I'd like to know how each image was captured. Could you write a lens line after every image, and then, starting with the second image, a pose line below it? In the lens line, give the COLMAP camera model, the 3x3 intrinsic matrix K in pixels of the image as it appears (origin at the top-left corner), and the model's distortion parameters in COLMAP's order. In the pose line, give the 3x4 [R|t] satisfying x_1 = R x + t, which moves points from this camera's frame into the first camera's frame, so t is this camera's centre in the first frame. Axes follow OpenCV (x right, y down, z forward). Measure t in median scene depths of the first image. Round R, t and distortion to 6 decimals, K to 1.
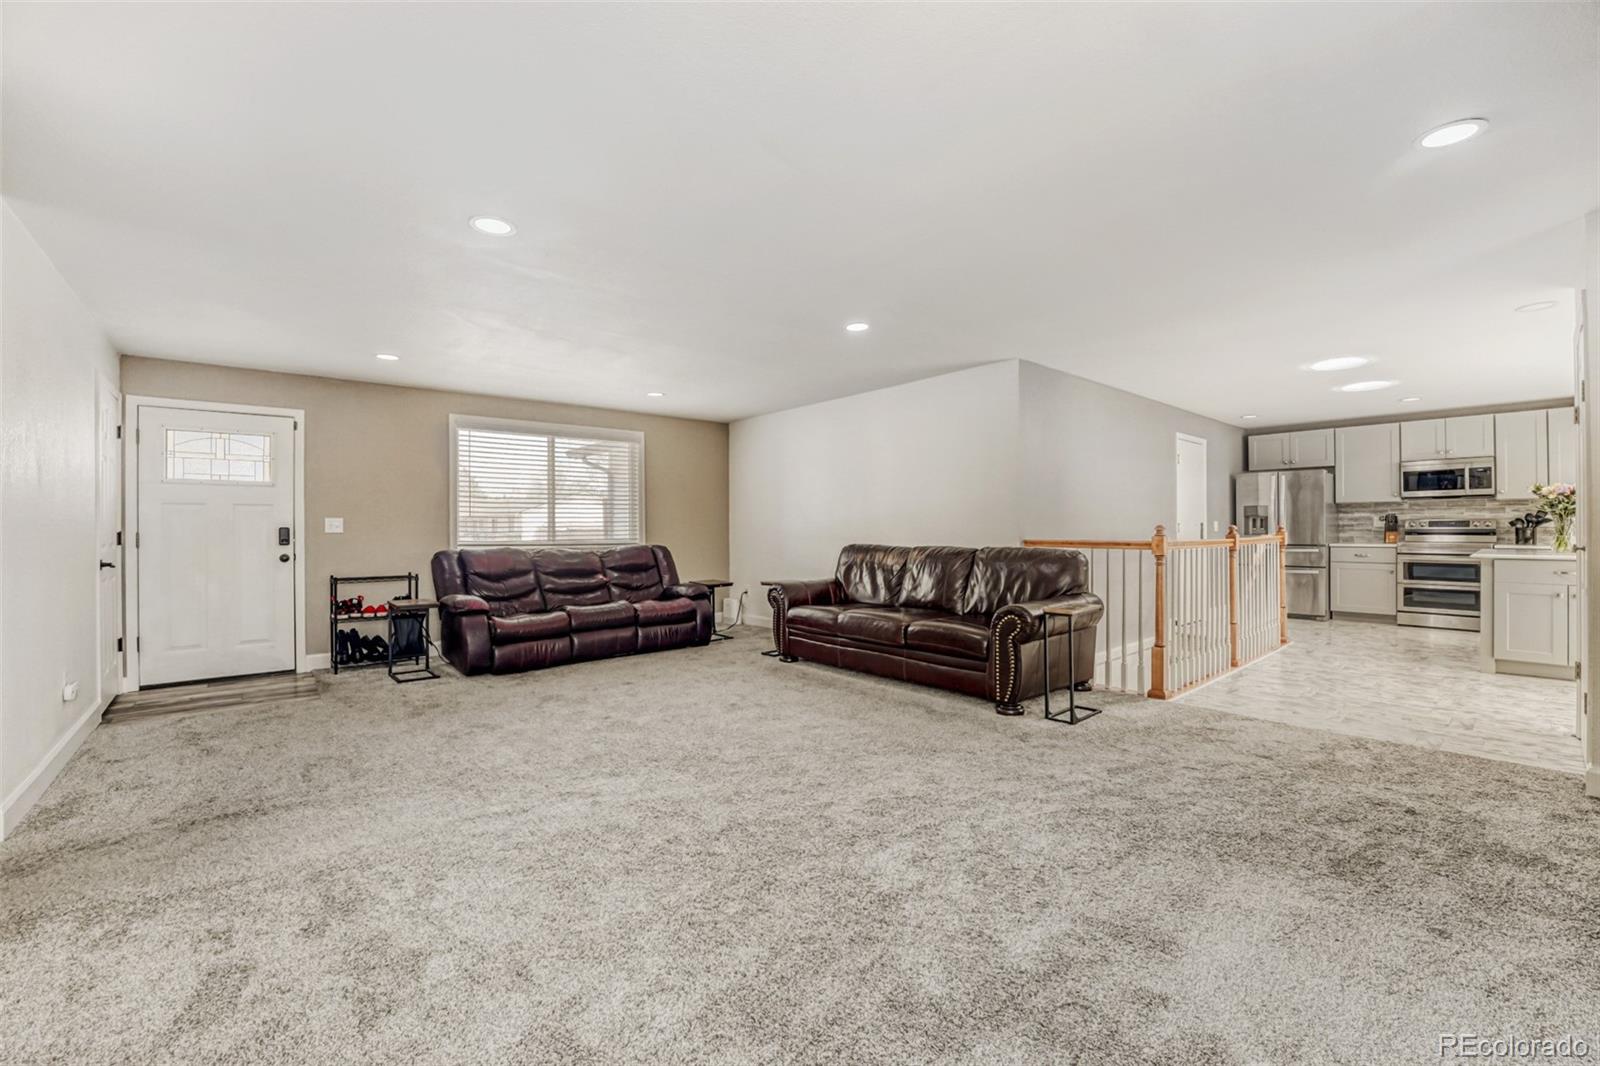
lens RADIAL K [[658.5, 0, 788.4], [0, 658.5, 526.8], [0, 0, 1]] dist [-0.026100, 0.001959]
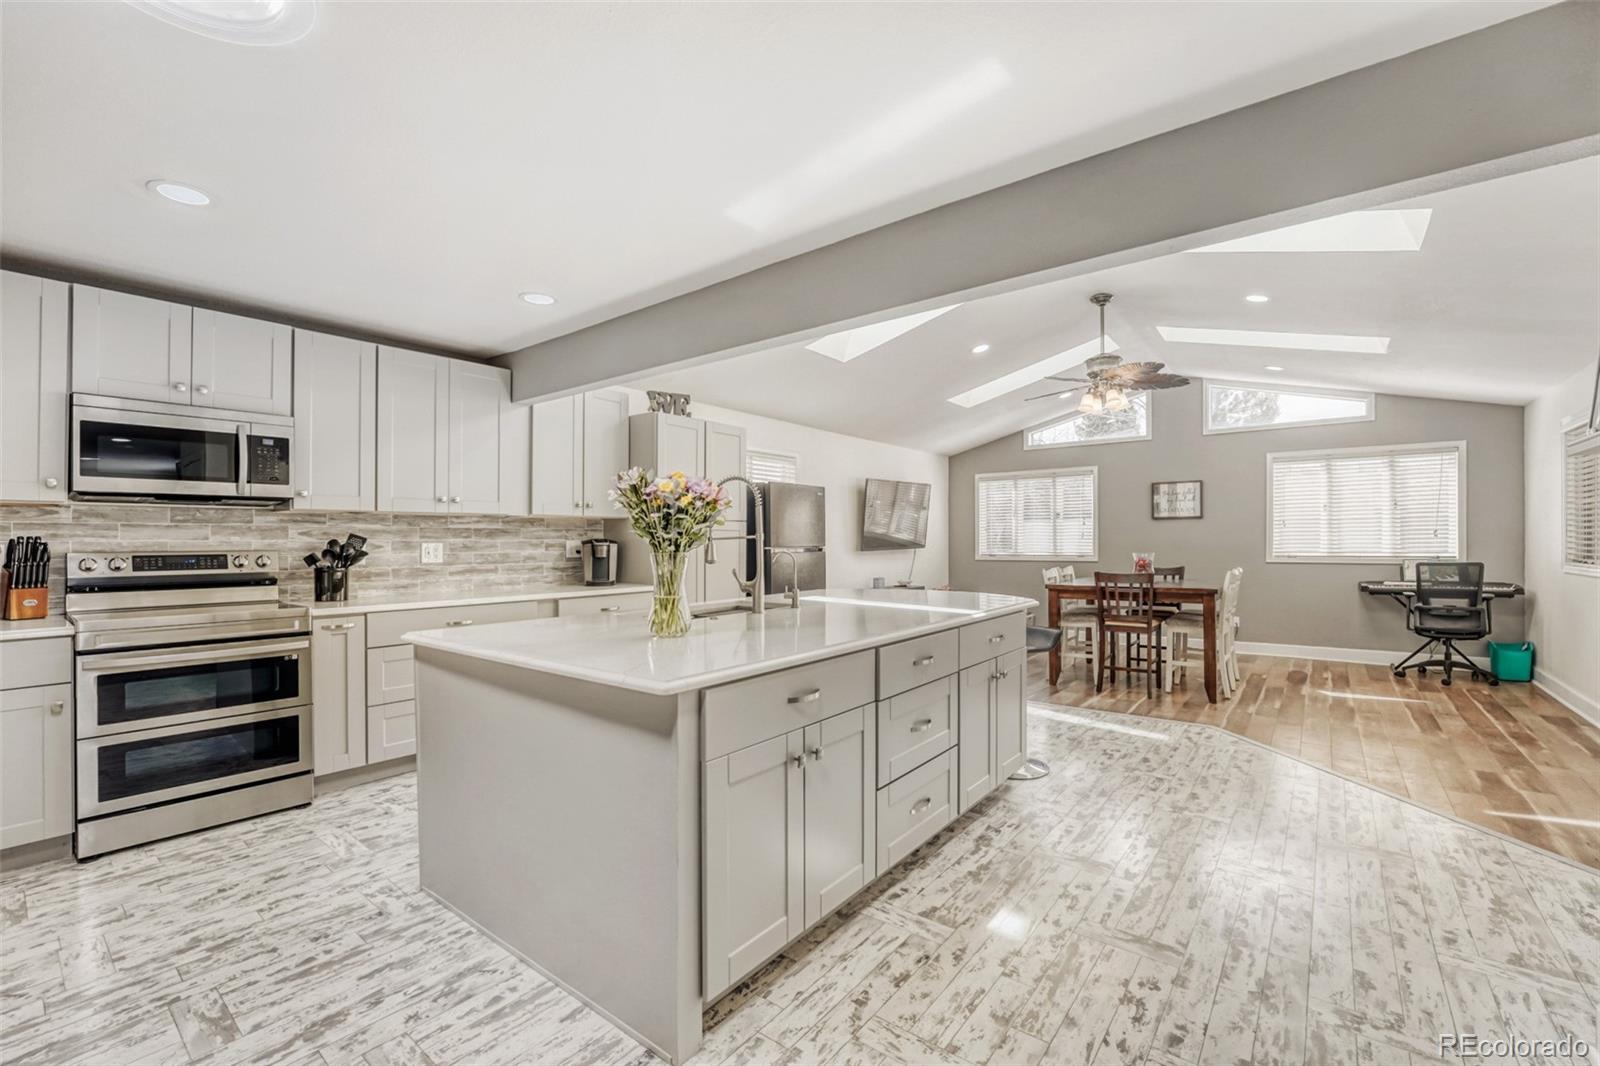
lens RADIAL K [[658.5, 0, 841.1], [0, 658.5, 542.0], [0, 0, 1]] dist [-0.026100, 0.001959]
pose [[-0.233667, 0.009812, 0.972267, 0.640244], [0.008342, 0.999933, -0.008086, -0.013650], [-0.972281, 0.006221, -0.233733, 0.838119]]
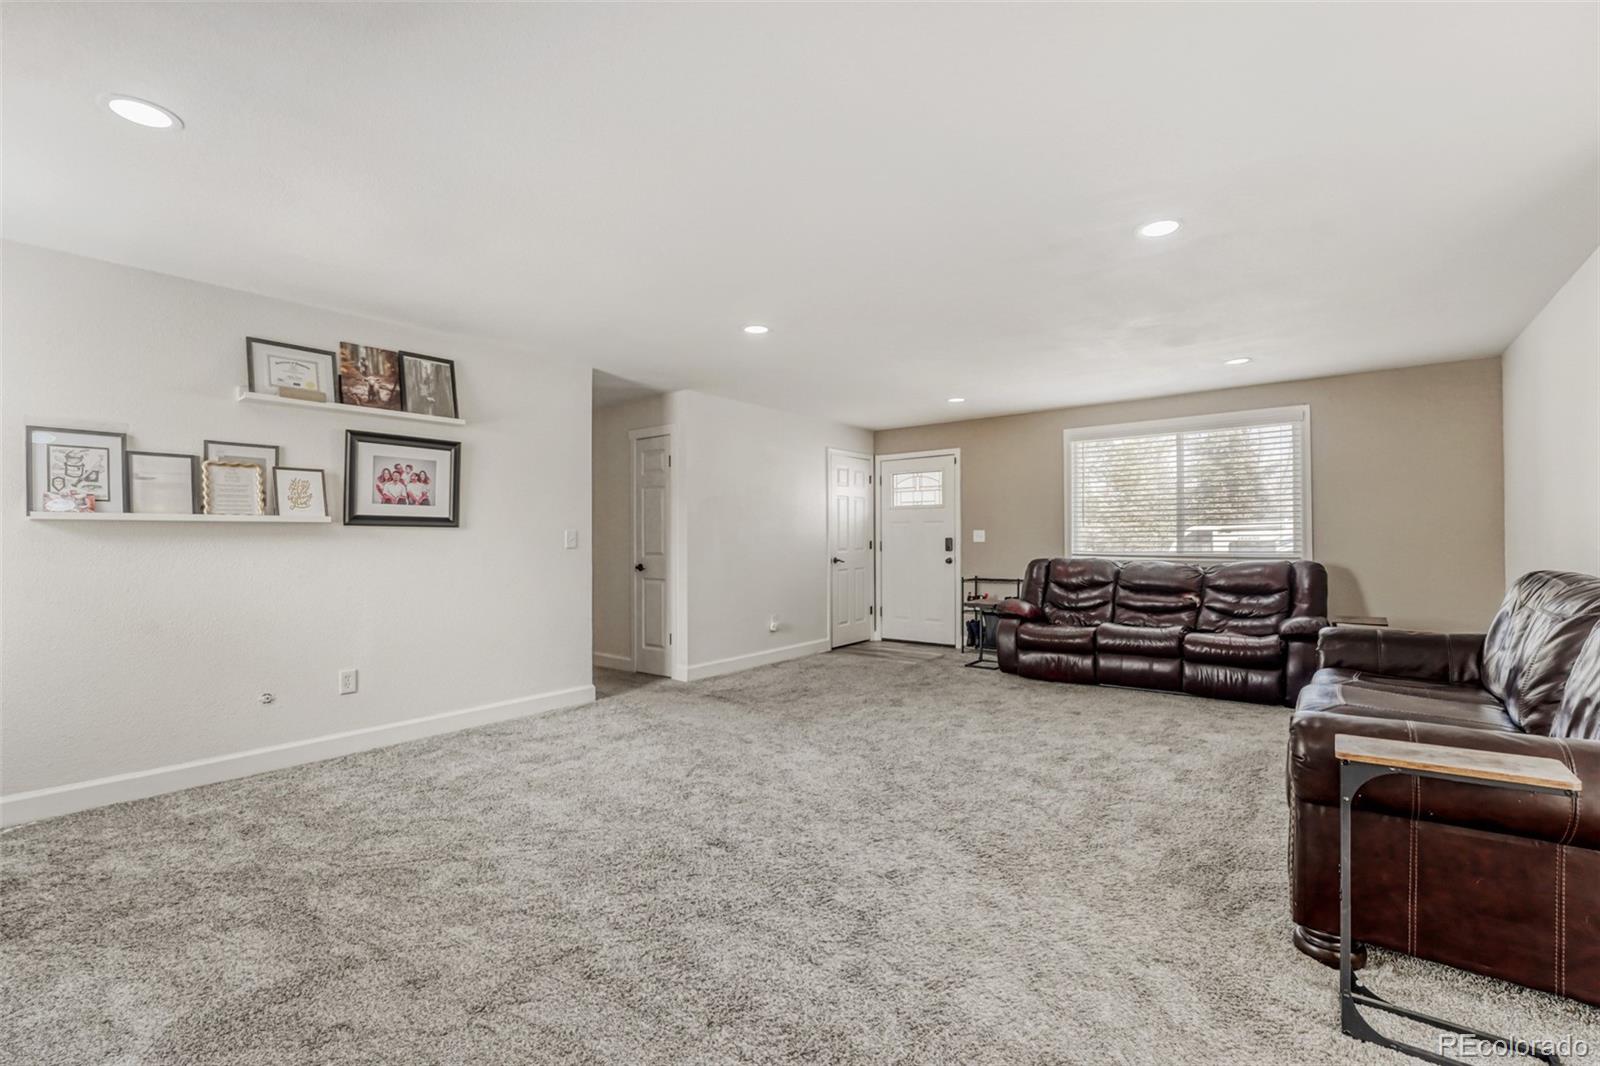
lens RADIAL K [[677.4, 0, 805.3], [0, 677.4, 537.1], [0, 0, 1]] dist [-0.026228, 0.003630]
pose [[0.214246, -0.001161, -0.976779, 0.462957], [0.007388, 0.999973, 0.000432, -0.002943], [0.976752, -0.007309, 0.214248, 0.360599]]
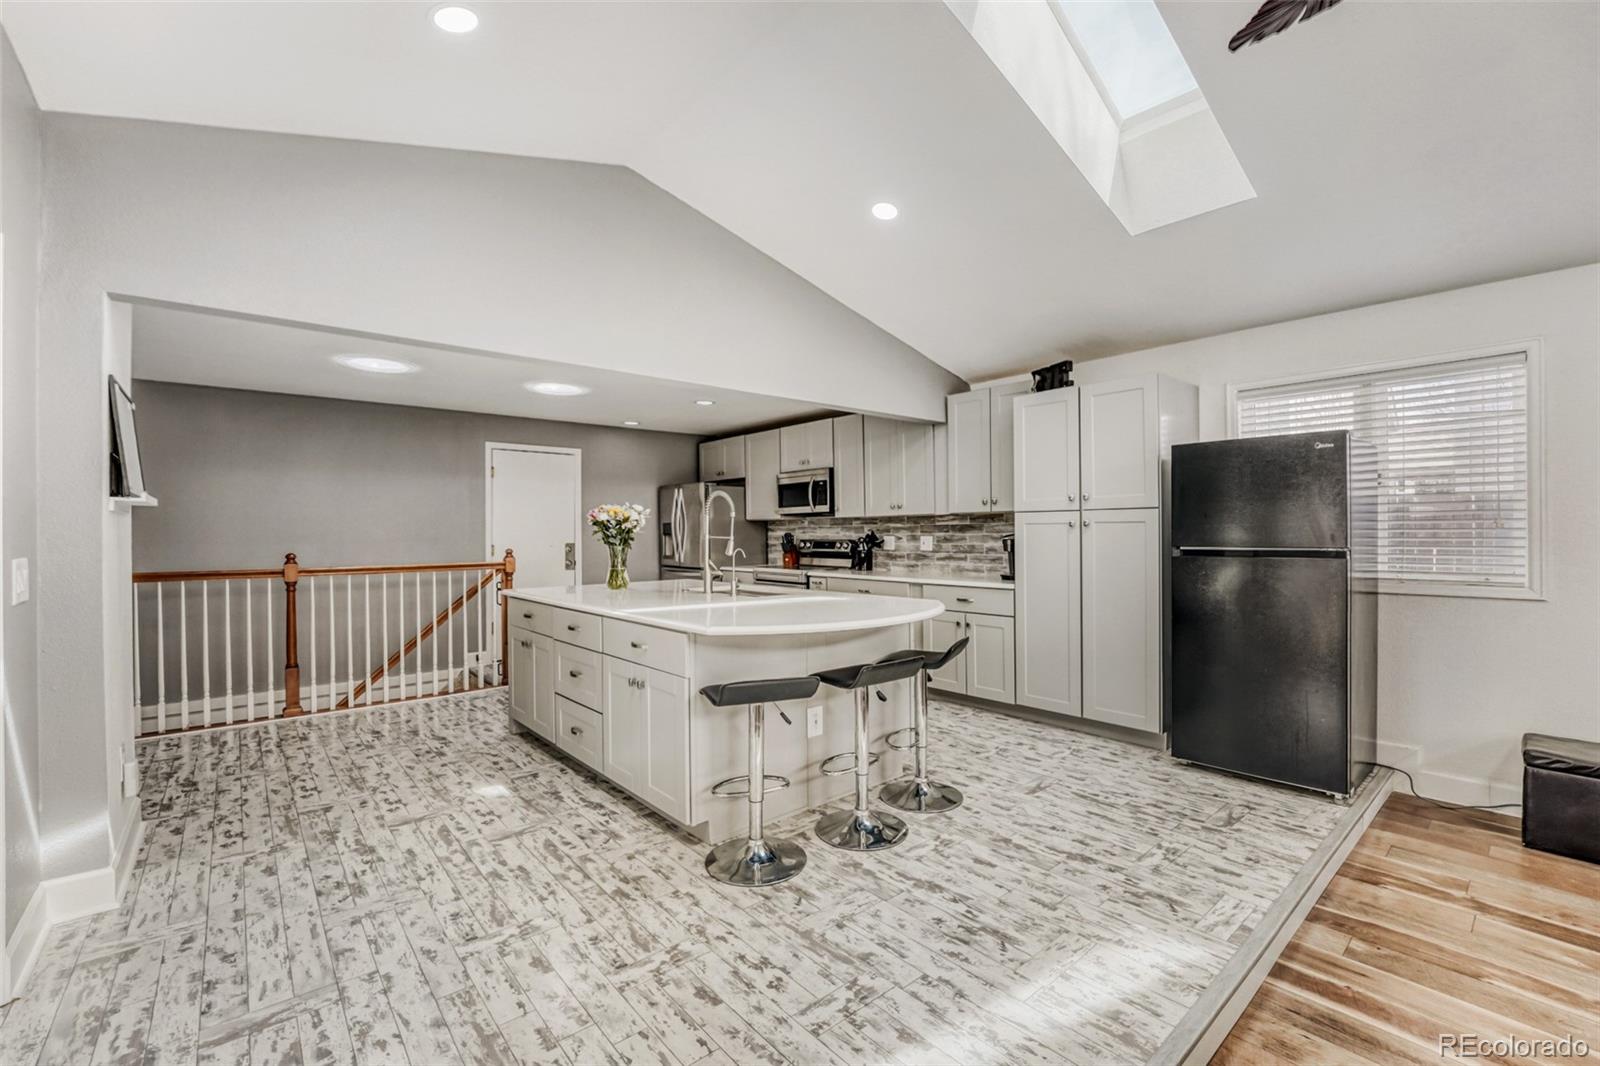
lens RADIAL K [[677.4, 0, 787.2], [0, 677.4, 531.0], [0, 0, 1]] dist [-0.026228, 0.003630]
pose [[0.999998, 0.001037, 0.001968, 1.217784], [-0.001037, 0.999999, 0.000021, -0.029436], [-0.001968, -0.000023, 0.999998, 0.091996]]
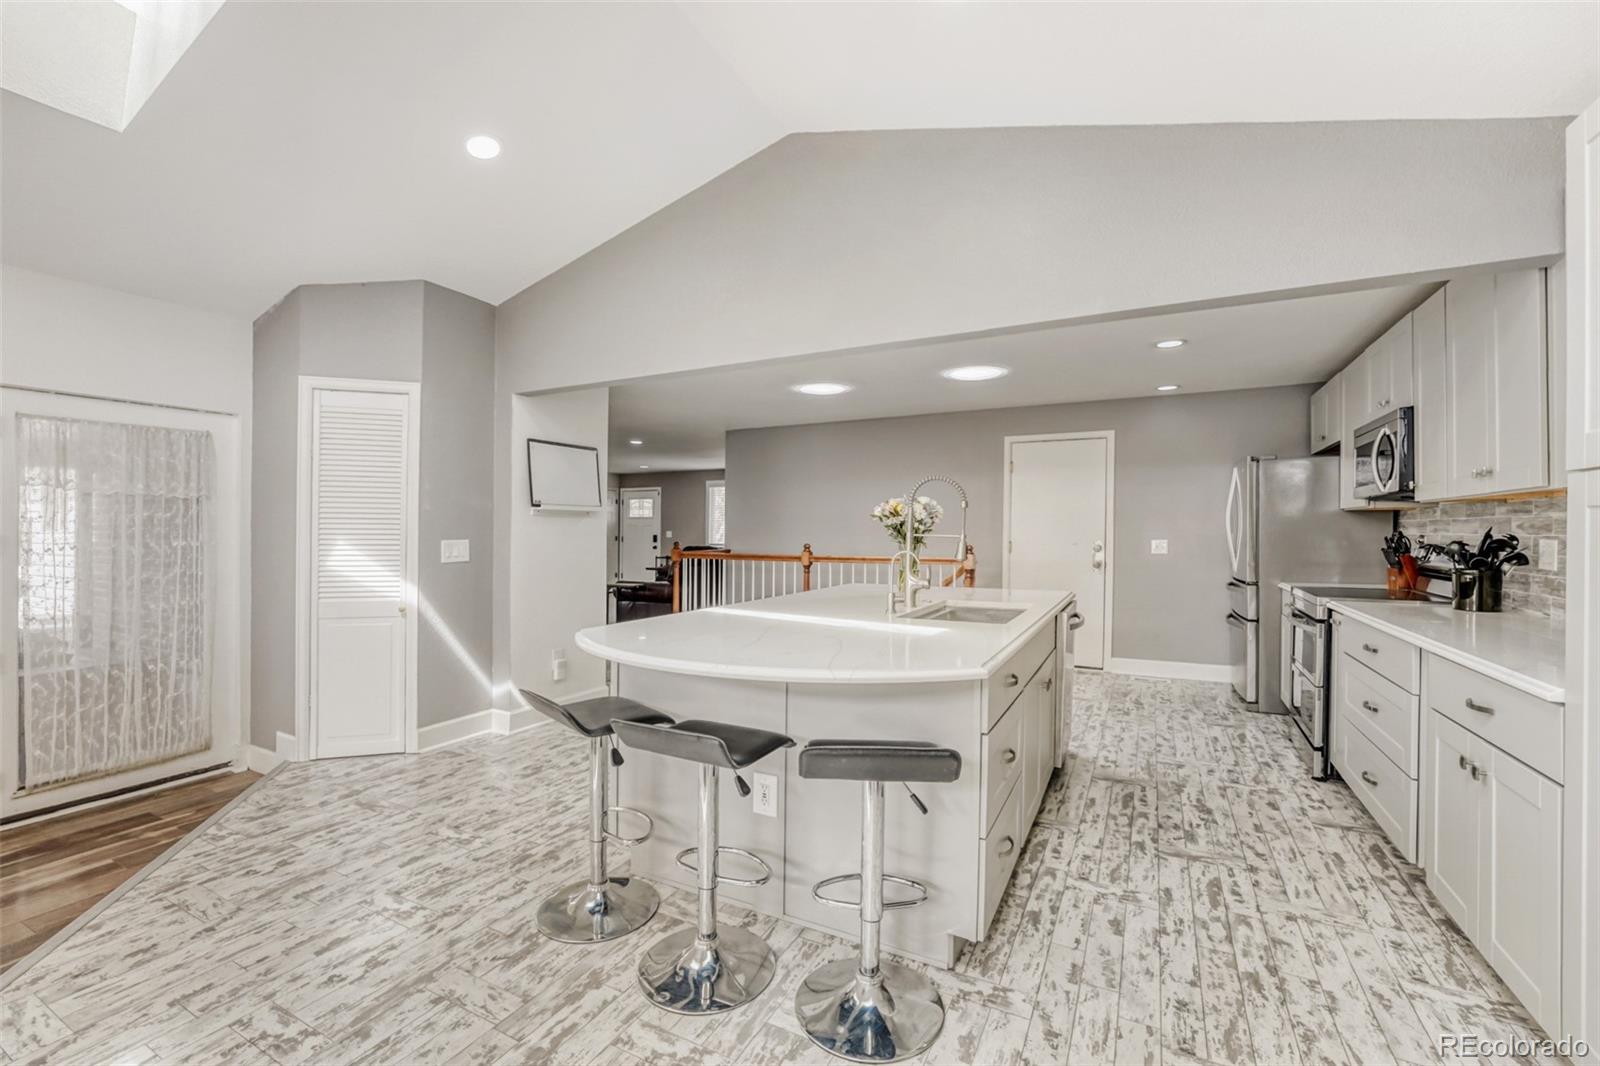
lens RADIAL K [[658.5, 0, 826.9], [0, 658.5, 552.0], [0, 0, 1]] dist [-0.026100, 0.001959]
pose [[0.402839, 0.036322, -0.914550, 1.587551], [-0.004116, 0.999274, 0.037874, -0.028740], [0.915262, -0.011493, 0.402696, 0.515079]]
